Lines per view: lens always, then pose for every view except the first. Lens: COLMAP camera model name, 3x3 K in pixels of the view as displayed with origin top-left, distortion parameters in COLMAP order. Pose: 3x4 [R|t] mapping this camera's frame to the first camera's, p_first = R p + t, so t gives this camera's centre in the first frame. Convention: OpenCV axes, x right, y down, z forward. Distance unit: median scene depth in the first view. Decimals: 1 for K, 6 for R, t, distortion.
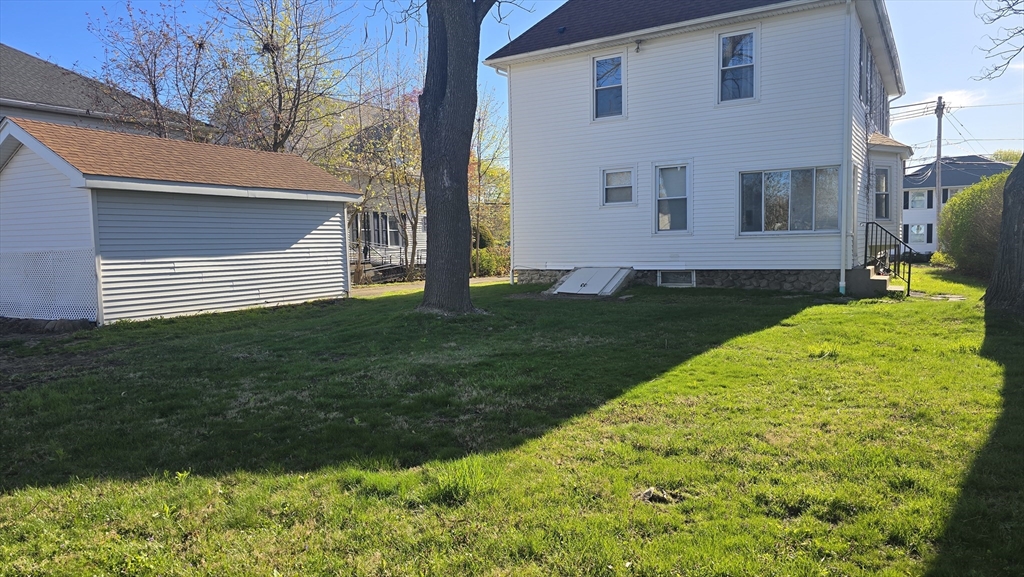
lens RADIAL K [[690.3, 0, 505.2], [0, 690.3, 284.4], [0, 0, 1]] dist [0.054234, -0.052185]
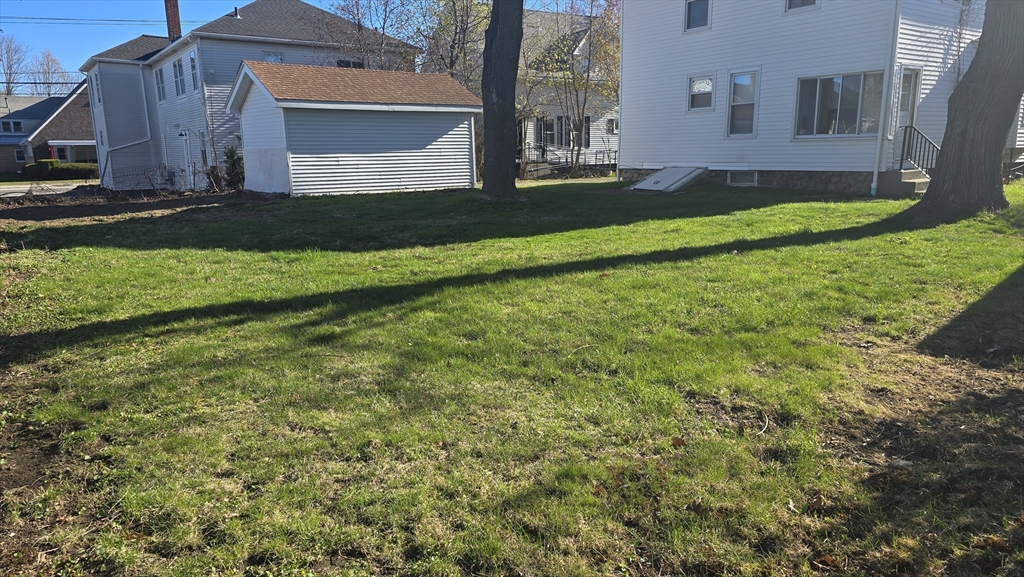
lens RADIAL K [[690.3, 0, 493.6], [0, 690.3, 295.6], [0, 0, 1]] dist [0.054234, -0.052185]
pose [[0.919011, 0.089282, -0.383989, 0.356966], [-0.029003, 0.986690, 0.160003, 0.011039], [0.393163, -0.135908, 0.909369, -0.215993]]
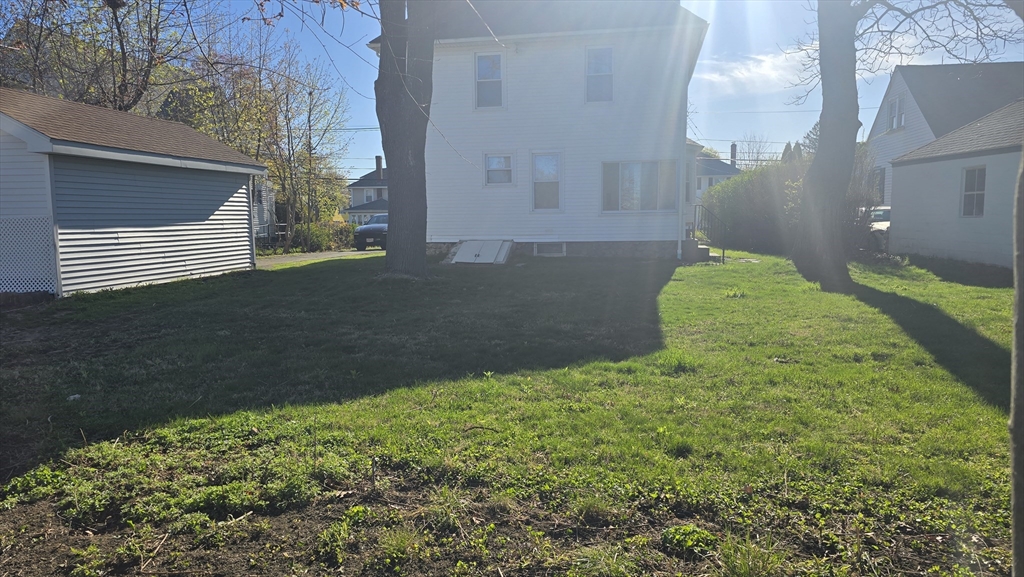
lens RADIAL K [[690.3, 0, 518.6], [0, 690.3, 291.5], [0, 0, 1]] dist [0.054234, -0.052185]
pose [[0.929862, -0.027435, 0.366885, -0.264227], [0.011905, 0.998937, 0.044525, 0.011463], [-0.367717, -0.037034, 0.929200, -0.096422]]
